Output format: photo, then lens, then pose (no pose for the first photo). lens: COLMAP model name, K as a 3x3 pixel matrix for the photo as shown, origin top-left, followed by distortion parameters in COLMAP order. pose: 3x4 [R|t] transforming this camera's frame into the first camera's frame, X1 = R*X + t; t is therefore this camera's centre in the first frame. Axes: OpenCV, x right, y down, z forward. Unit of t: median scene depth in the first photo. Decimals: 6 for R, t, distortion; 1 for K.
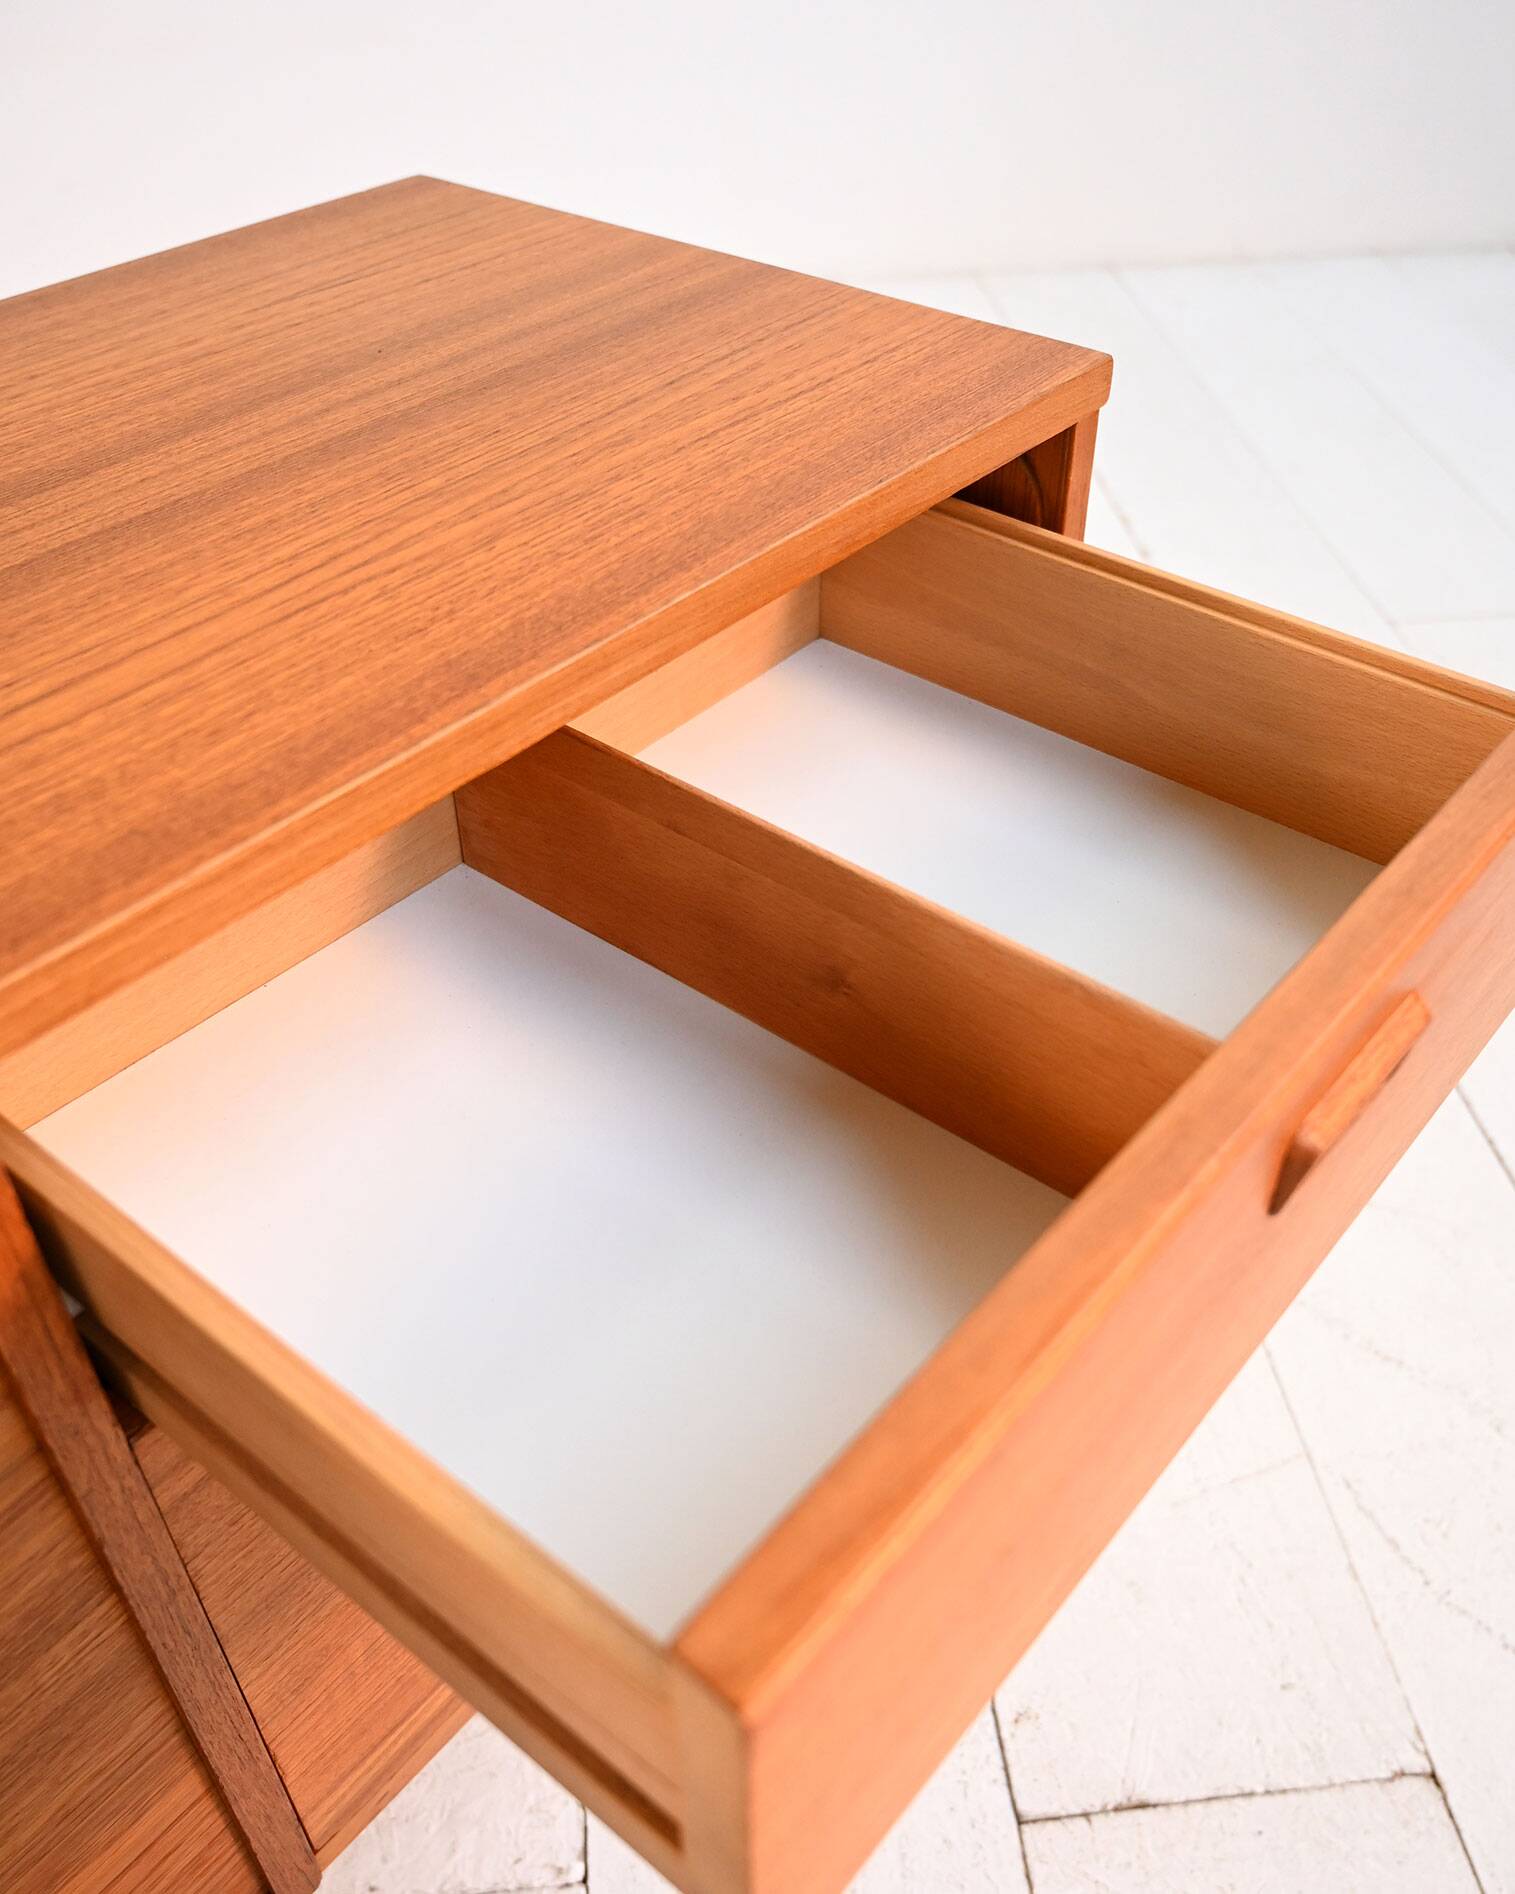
lens RADIAL K [[1650.3, 0, 747.0], [0, 1650.3, 952.4], [0, 0, 1]] dist [-0.012300, 0.002206]
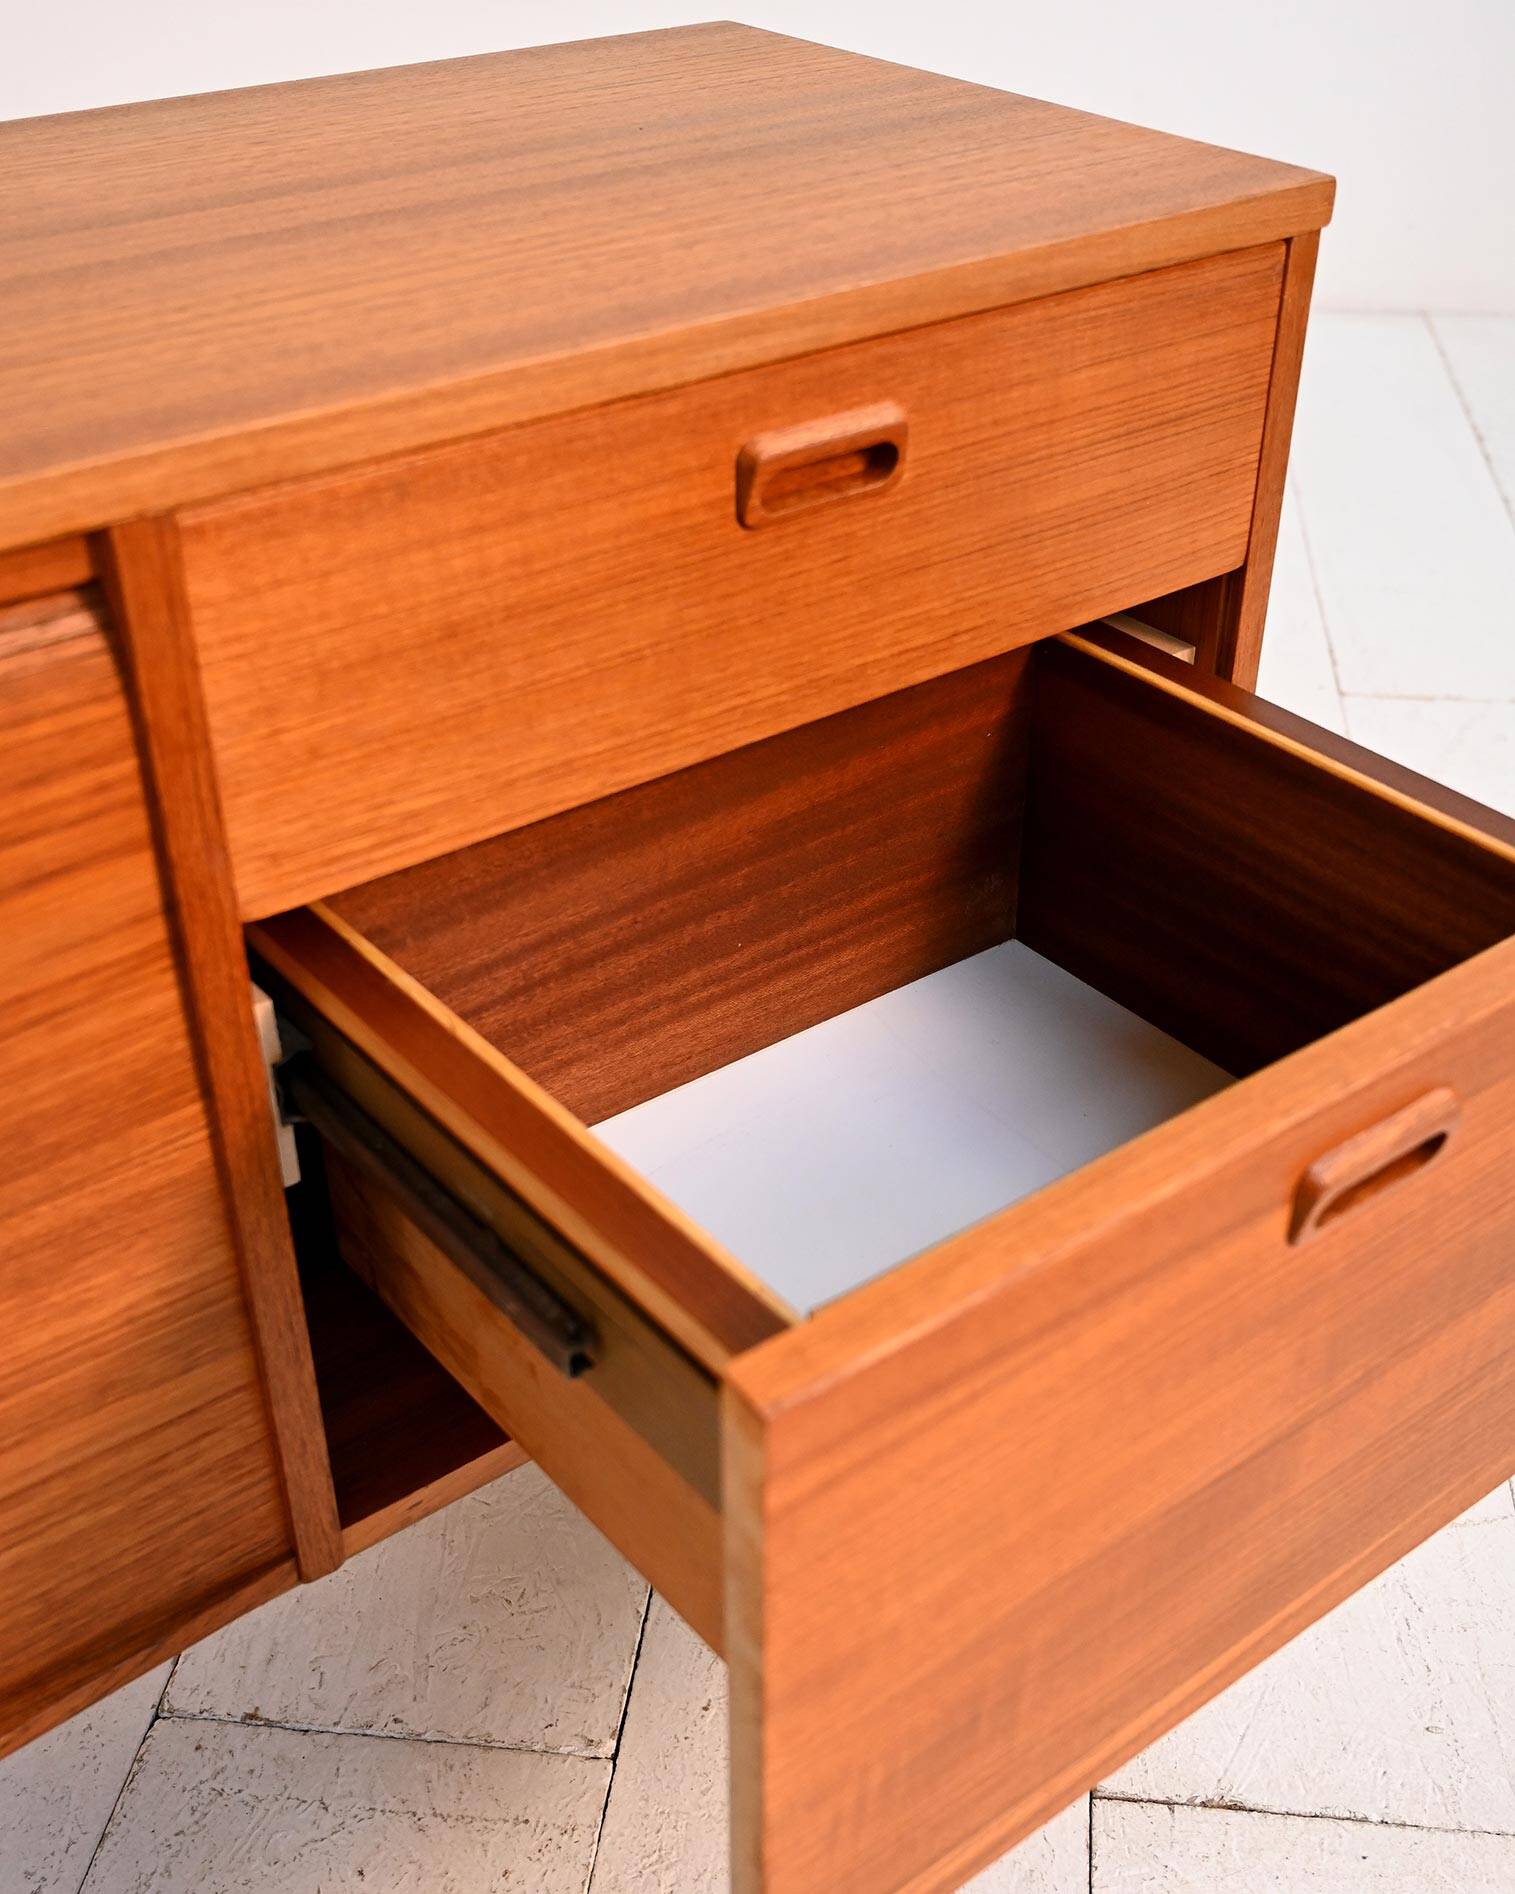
lens RADIAL K [[2132.4, 0, 762.6], [0, 2132.4, 1011.6], [0, 0, 1]] dist [-0.012097, 0.000000]
pose [[0.974675, 0.136620, -0.177041, 0.184785], [-0.154415, 0.983814, -0.090915, 0.326326], [0.161755, 0.115950, 0.979995, -0.289024]]
